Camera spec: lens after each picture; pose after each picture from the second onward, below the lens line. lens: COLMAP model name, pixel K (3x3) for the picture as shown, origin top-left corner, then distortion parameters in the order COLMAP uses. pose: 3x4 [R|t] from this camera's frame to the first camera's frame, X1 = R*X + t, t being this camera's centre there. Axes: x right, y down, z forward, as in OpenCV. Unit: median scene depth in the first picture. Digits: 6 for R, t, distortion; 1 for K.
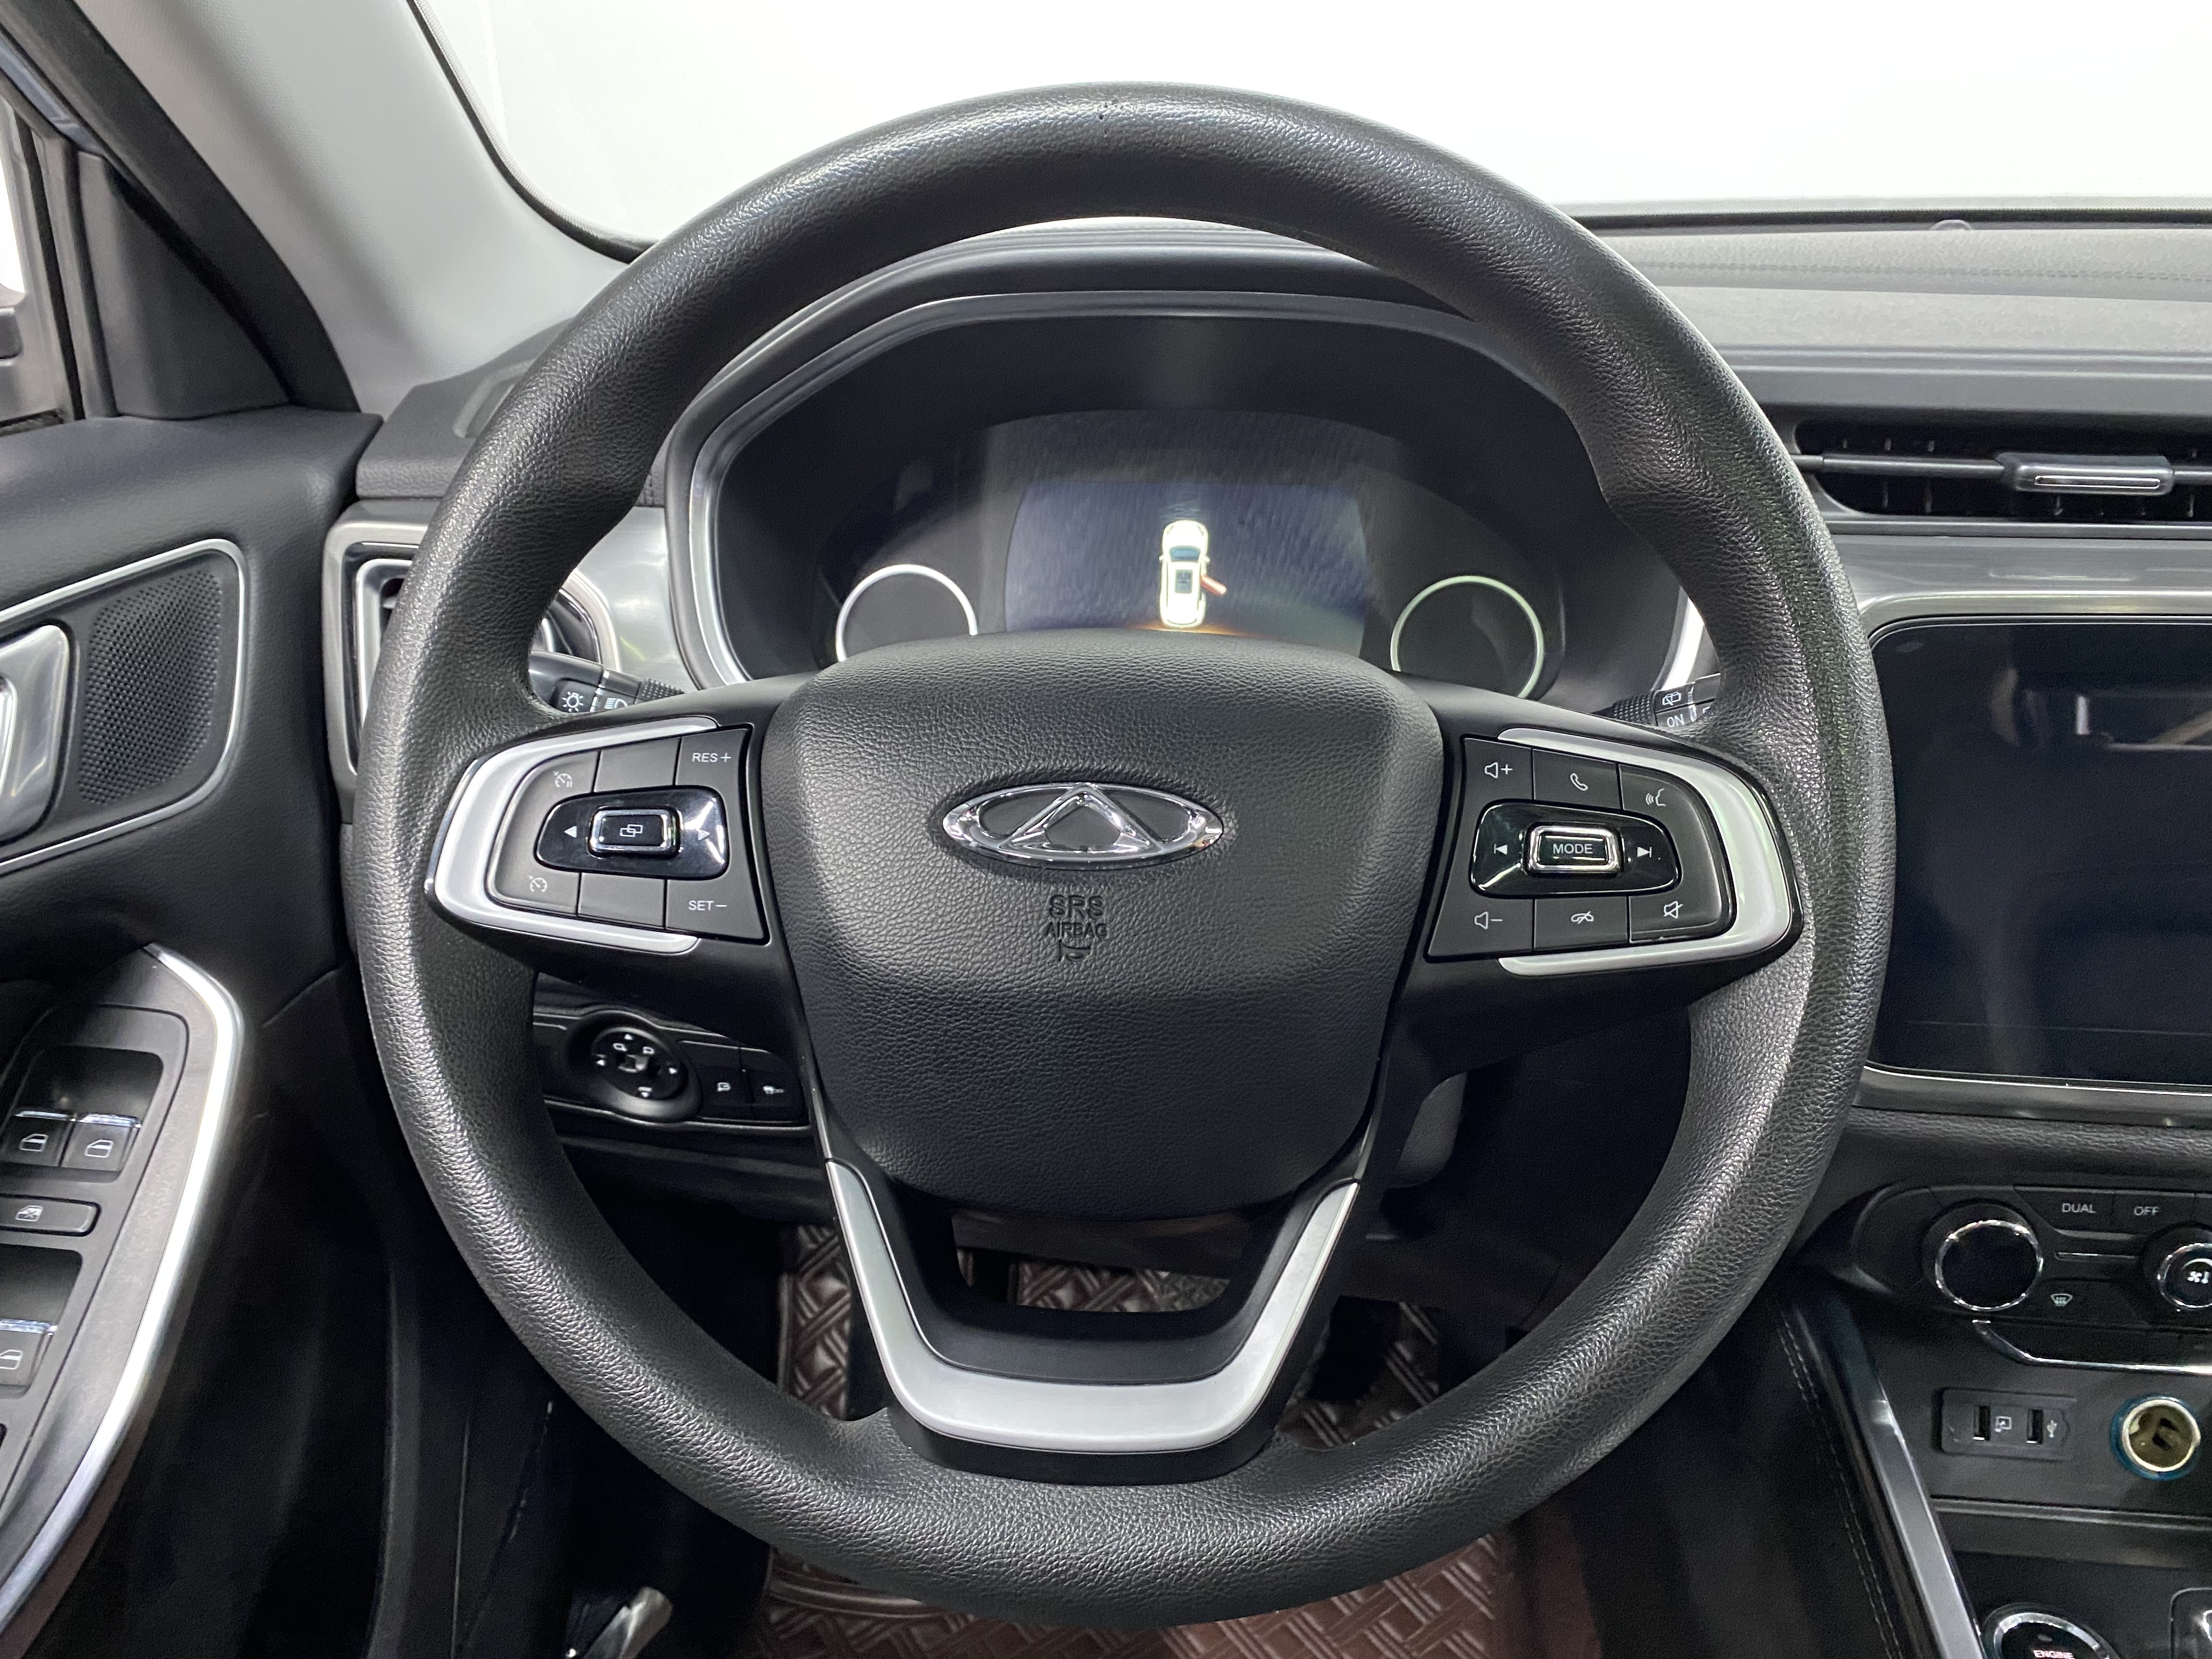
lens RADIAL K [[1634.2, 0, 1121.2], [0, 1634.2, 822.0], [0, 0, 1]] dist [0.020501, -0.025124]
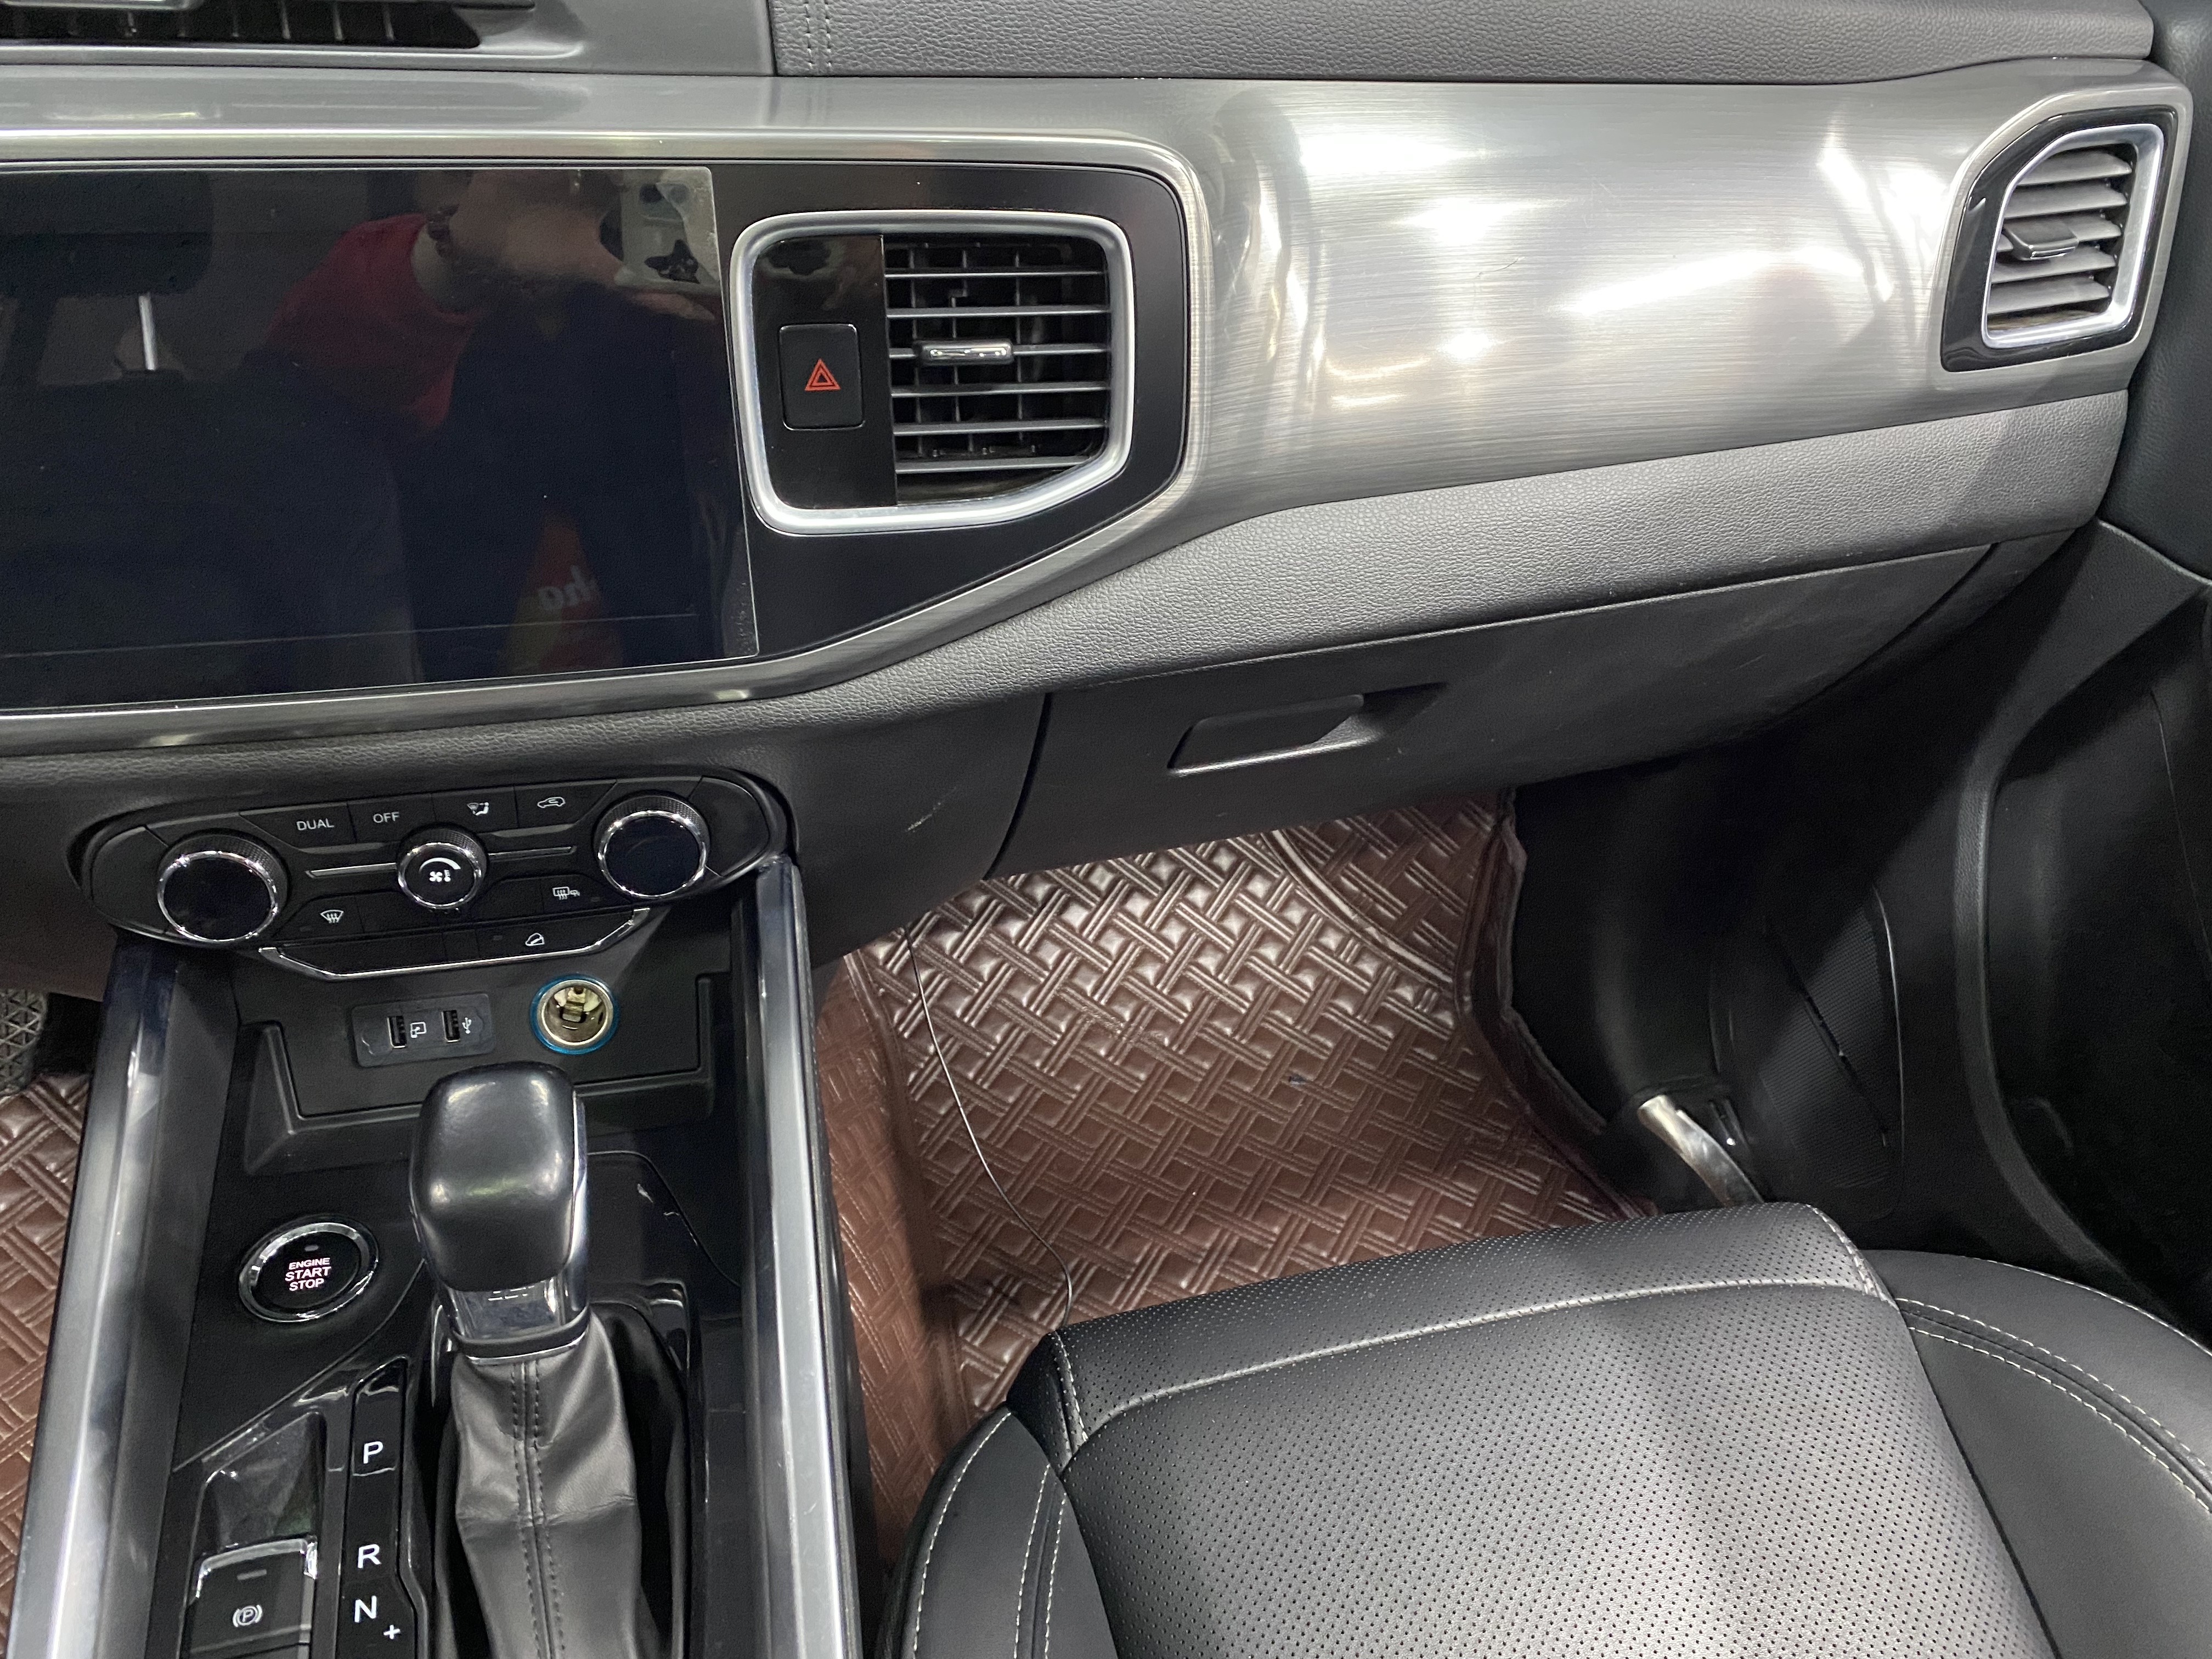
lens RADIAL K [[1634.2, 0, 1085.8], [0, 1634.2, 793.0], [0, 0, 1]] dist [0.020501, -0.025124]
pose [[0.941303, -0.141231, 0.306599, 0.716212], [0.066229, 0.967885, 0.242512, 0.017135], [-0.331003, -0.207971, 0.920427, -0.018429]]
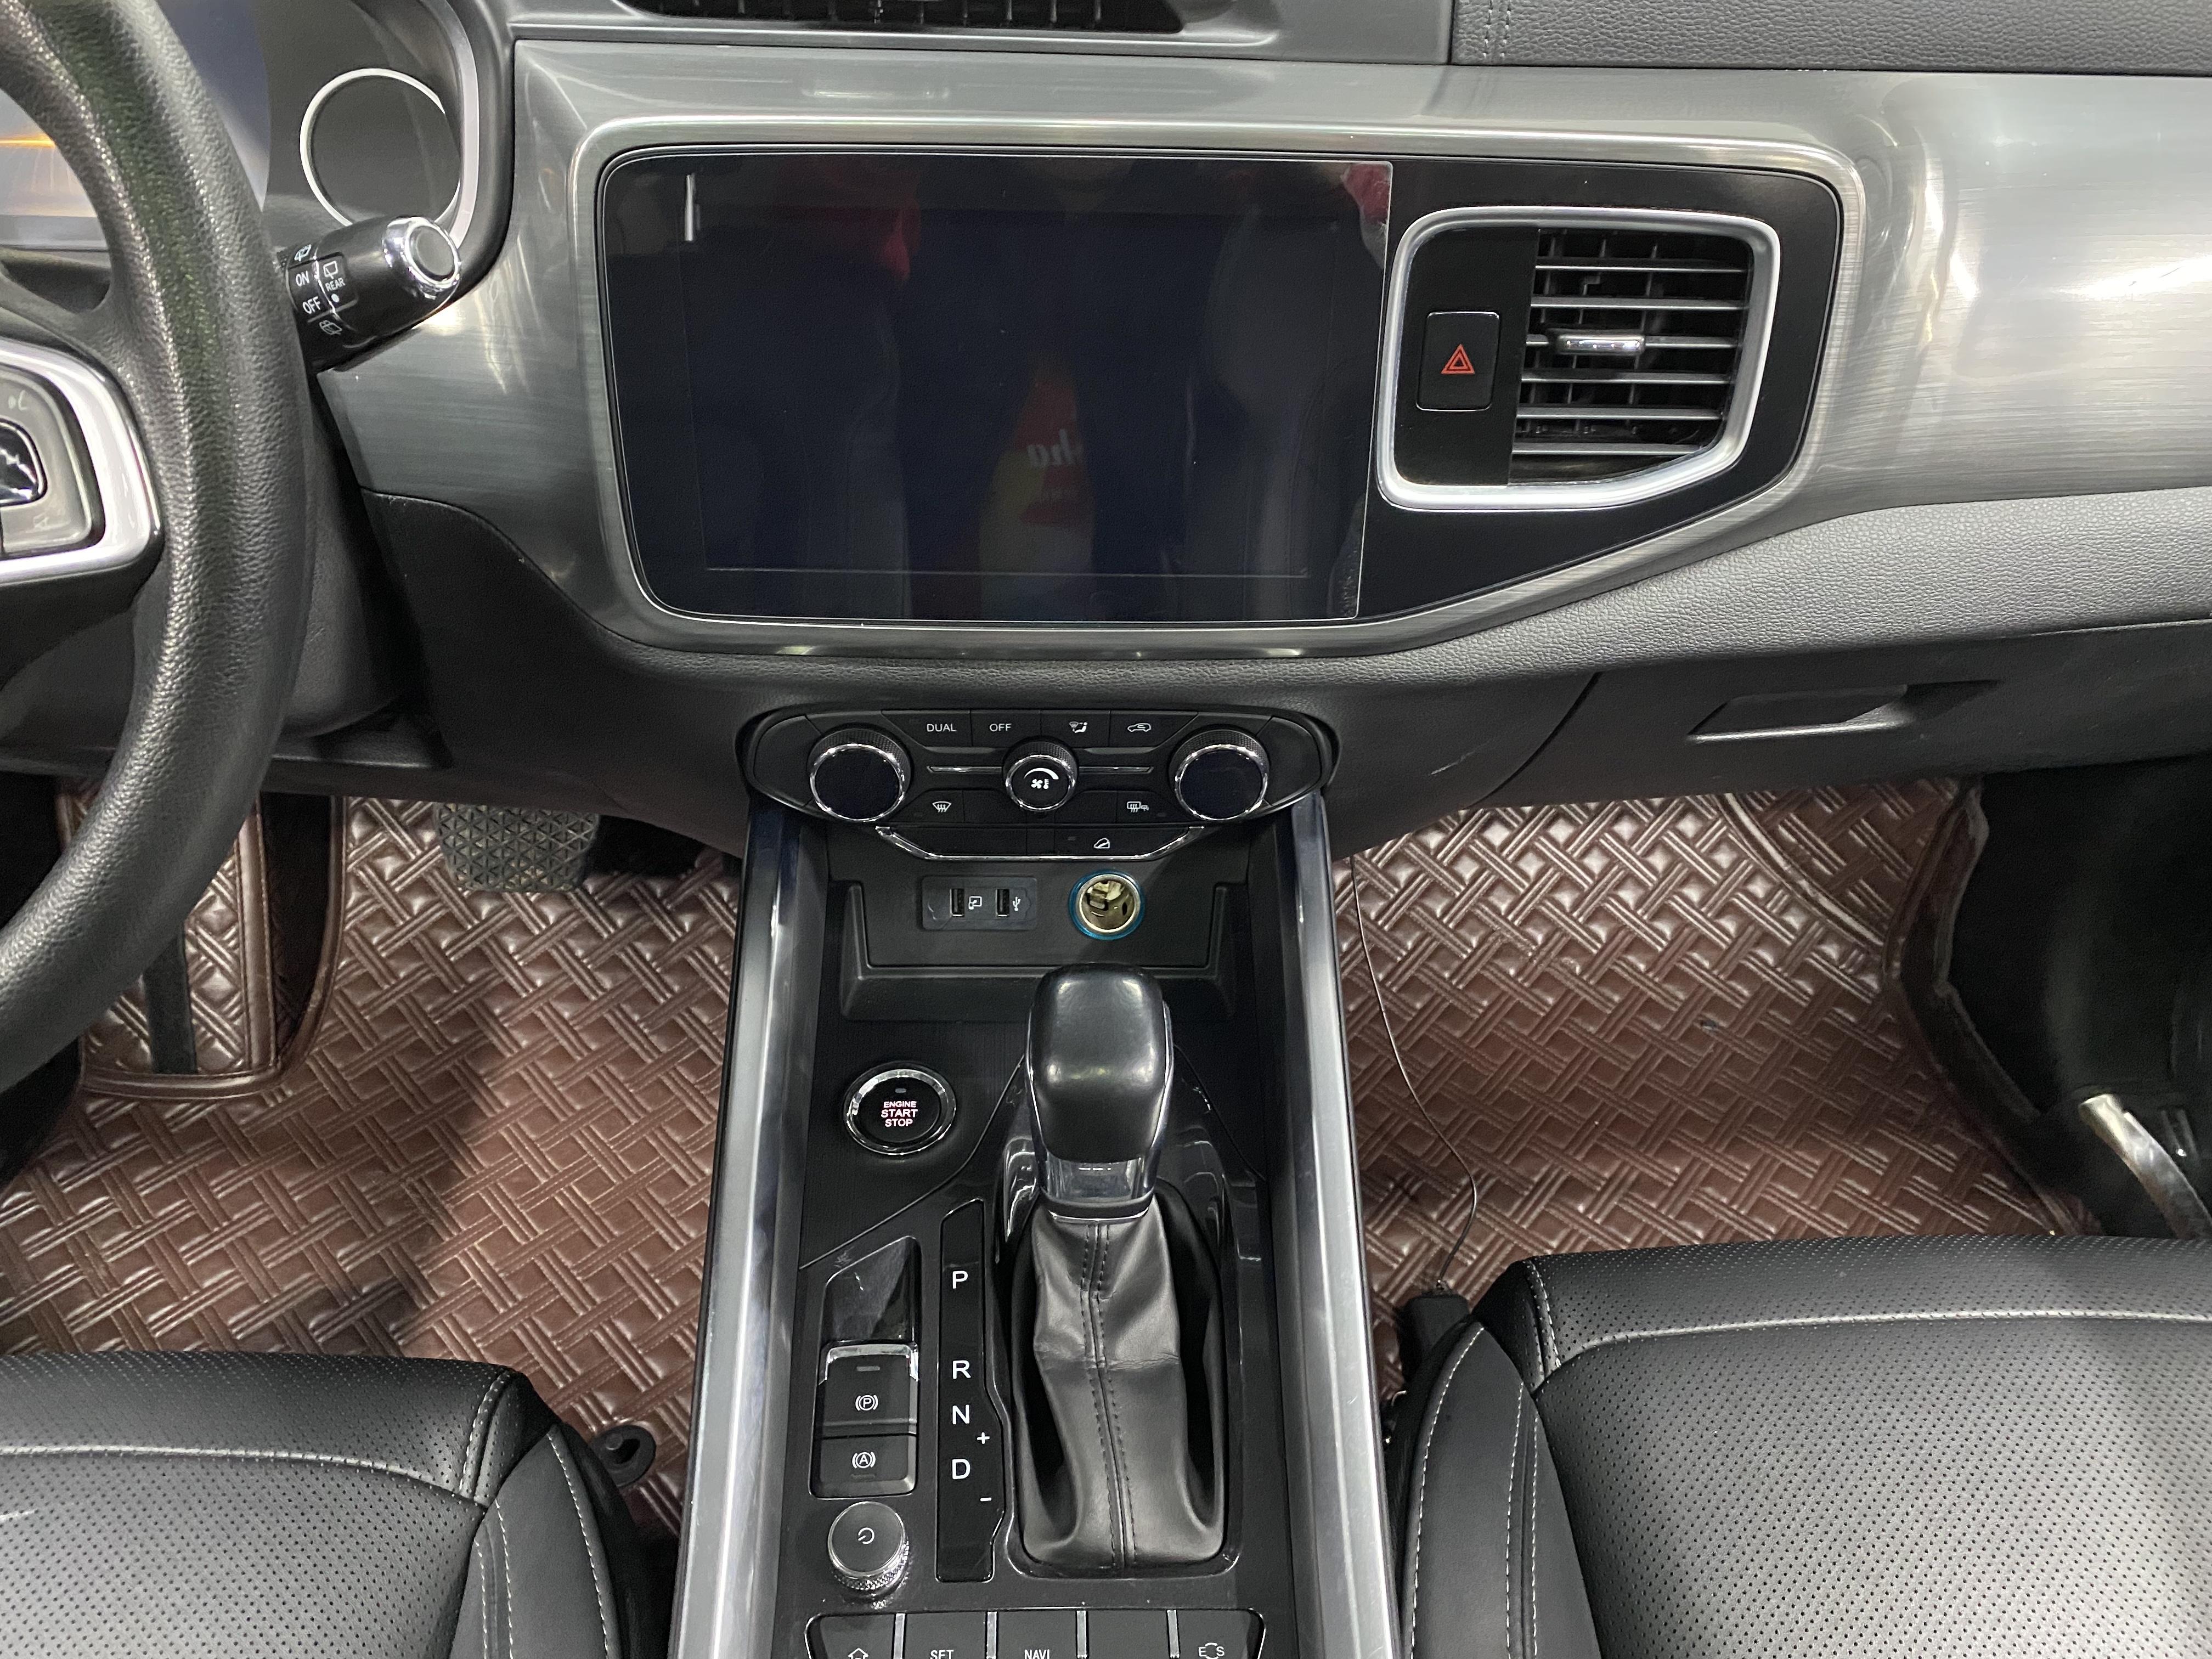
lens RADIAL K [[1634.2, 0, 1106.3], [0, 1634.2, 777.1], [0, 0, 1]] dist [0.020501, -0.025124]
pose [[0.990569, -0.055967, 0.125062, 0.556283], [0.014335, 0.950093, 0.311637, -0.064106], [-0.136262, -0.306905, 0.941935, -0.029104]]
